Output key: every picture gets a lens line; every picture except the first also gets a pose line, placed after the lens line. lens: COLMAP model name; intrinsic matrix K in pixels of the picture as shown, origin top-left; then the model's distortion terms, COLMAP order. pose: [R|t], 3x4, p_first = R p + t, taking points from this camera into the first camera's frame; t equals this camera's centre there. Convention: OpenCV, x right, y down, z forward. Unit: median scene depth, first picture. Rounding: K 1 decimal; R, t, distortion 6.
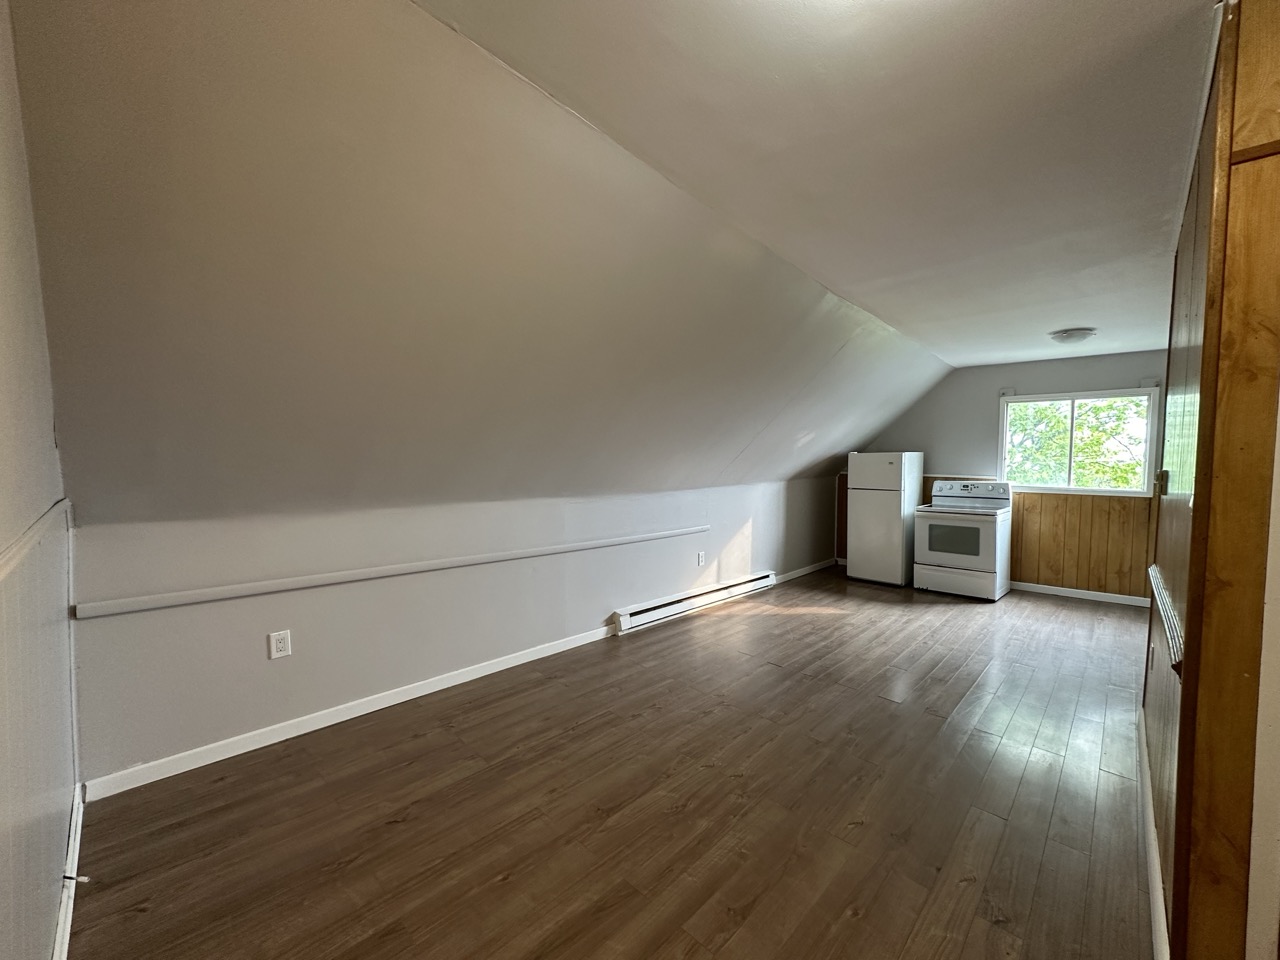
lens RADIAL K [[511.5, 0, 642.6], [0, 511.5, 479.9], [0, 0, 1]] dist [-0.006316, -0.000432]
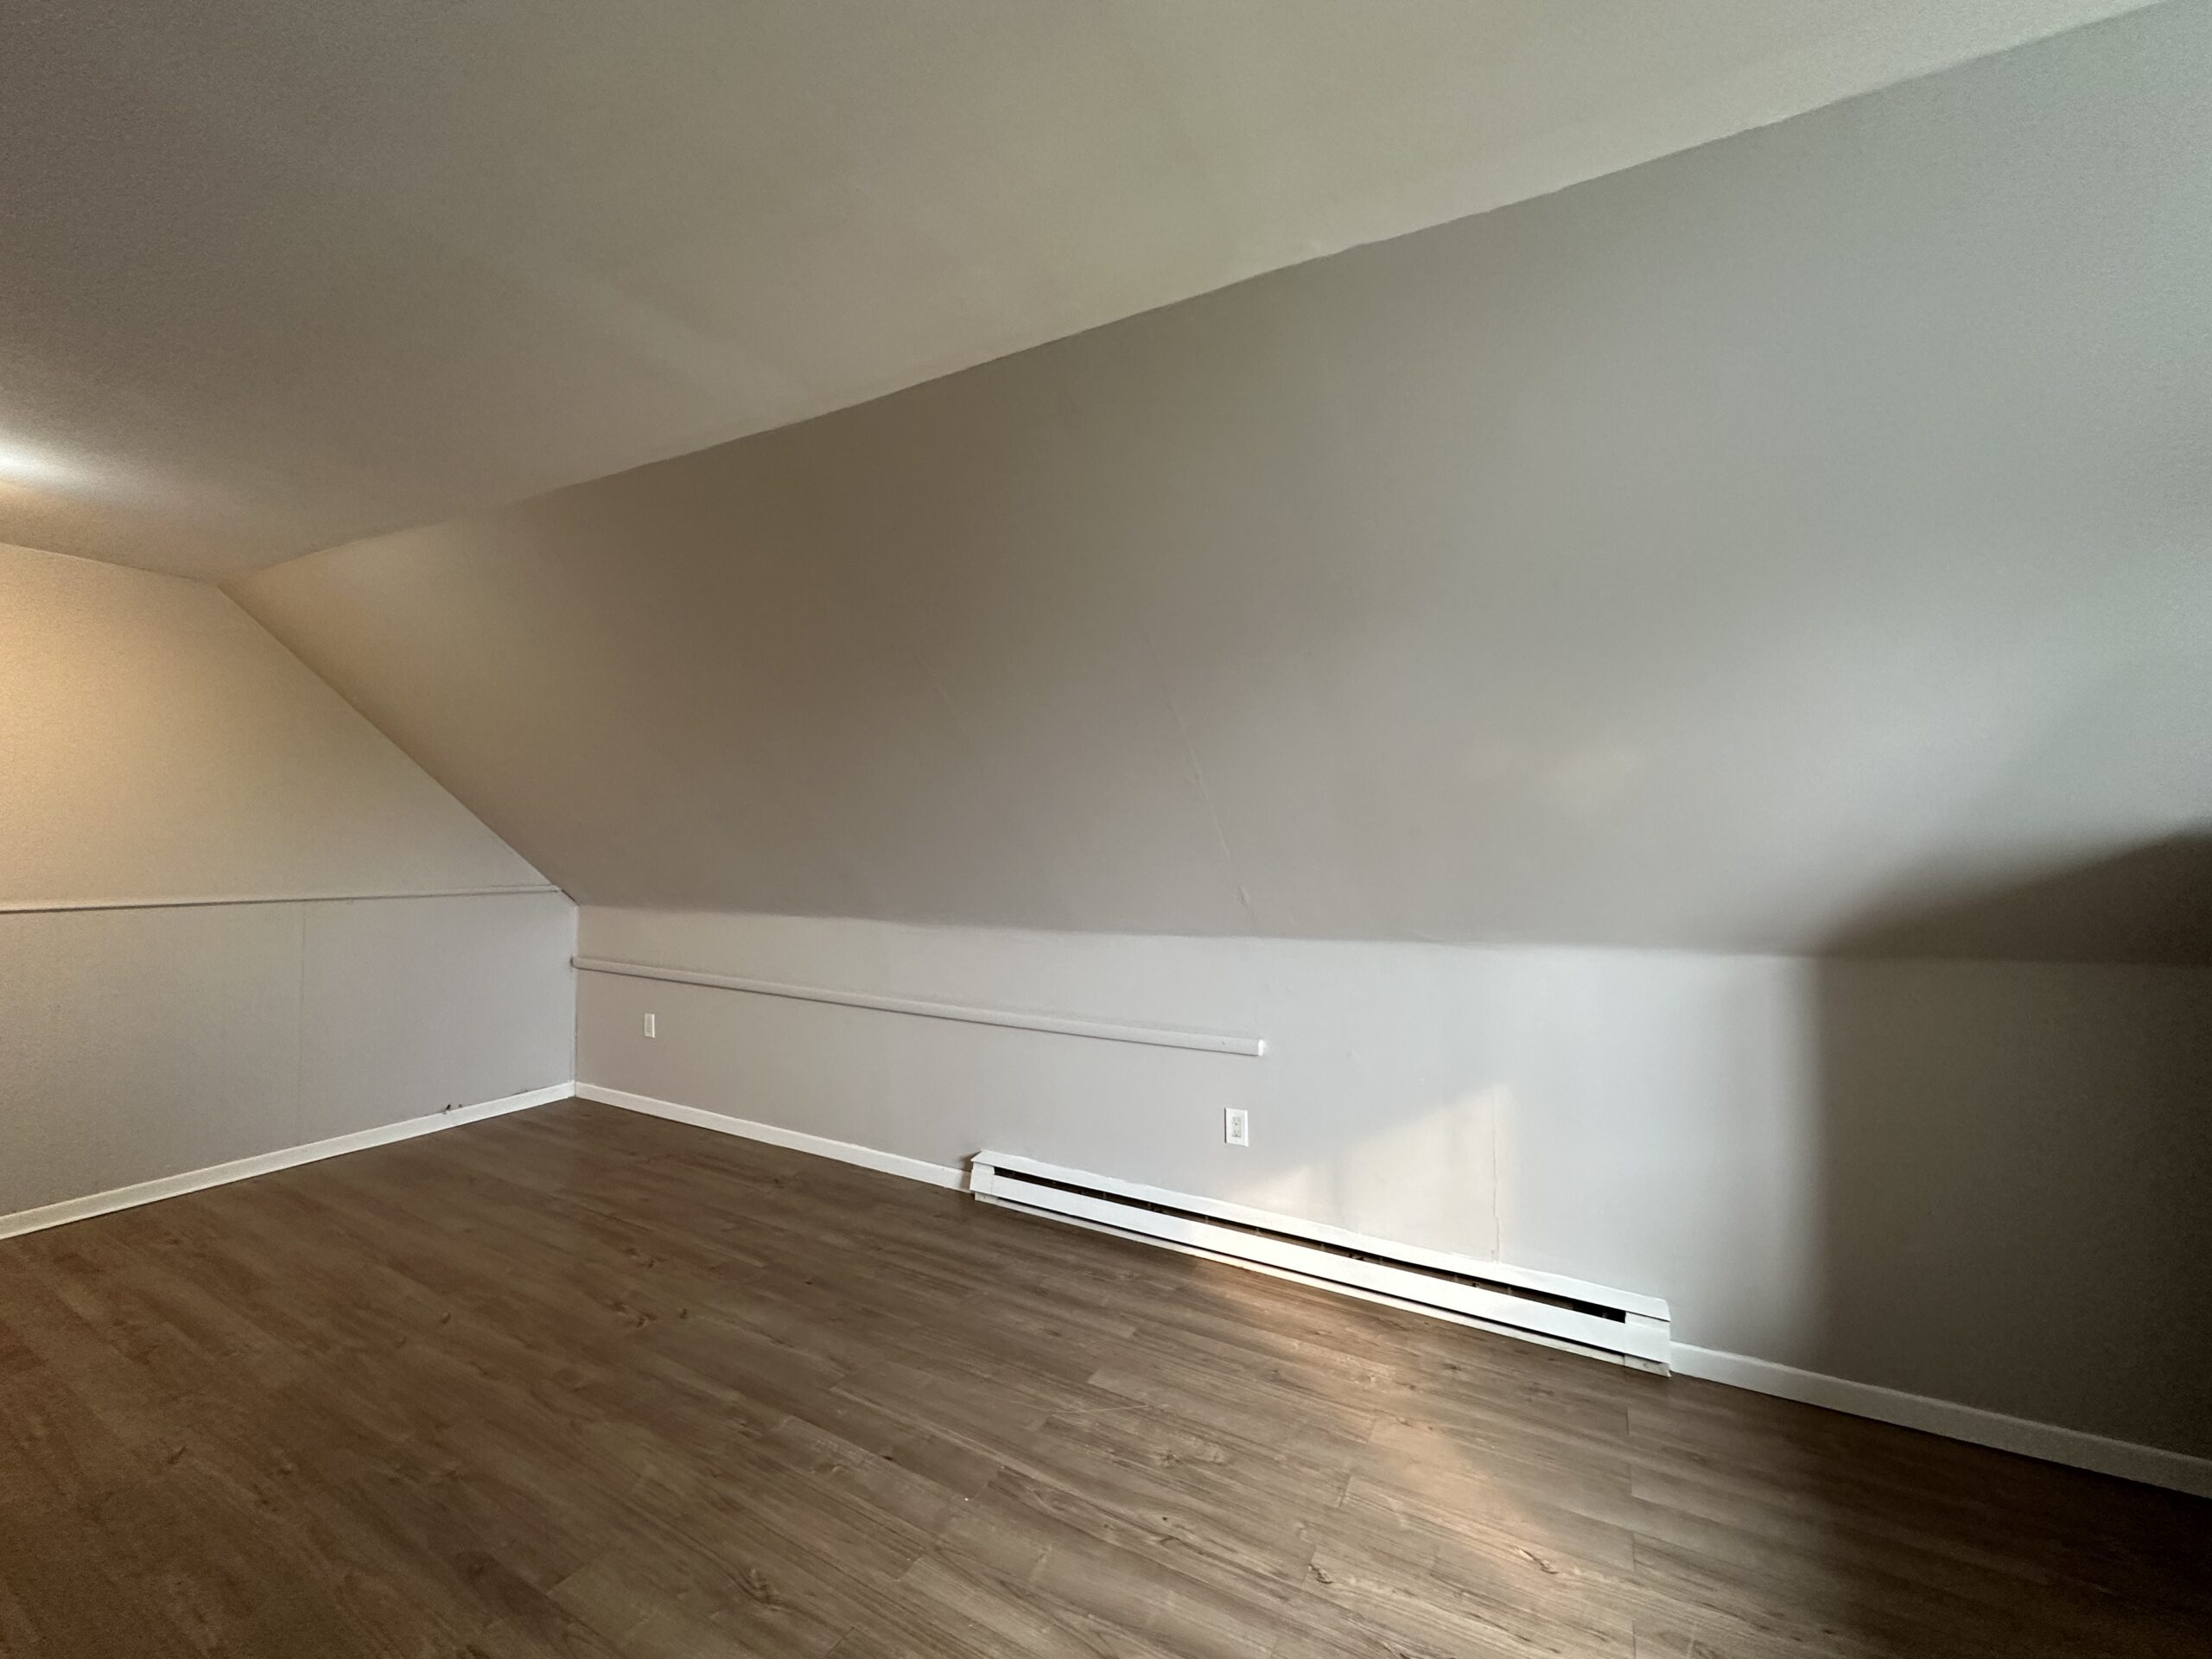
lens RADIAL K [[884.0, 0, 1109.8], [0, 884.0, 838.9], [0, 0, 1]] dist [-0.006316, -0.000432]
pose [[0.260557, -0.024439, -0.965149, 1.065102], [-0.041919, 0.998450, -0.036599, -0.042861], [0.964548, 0.049994, 0.259129, 1.084965]]
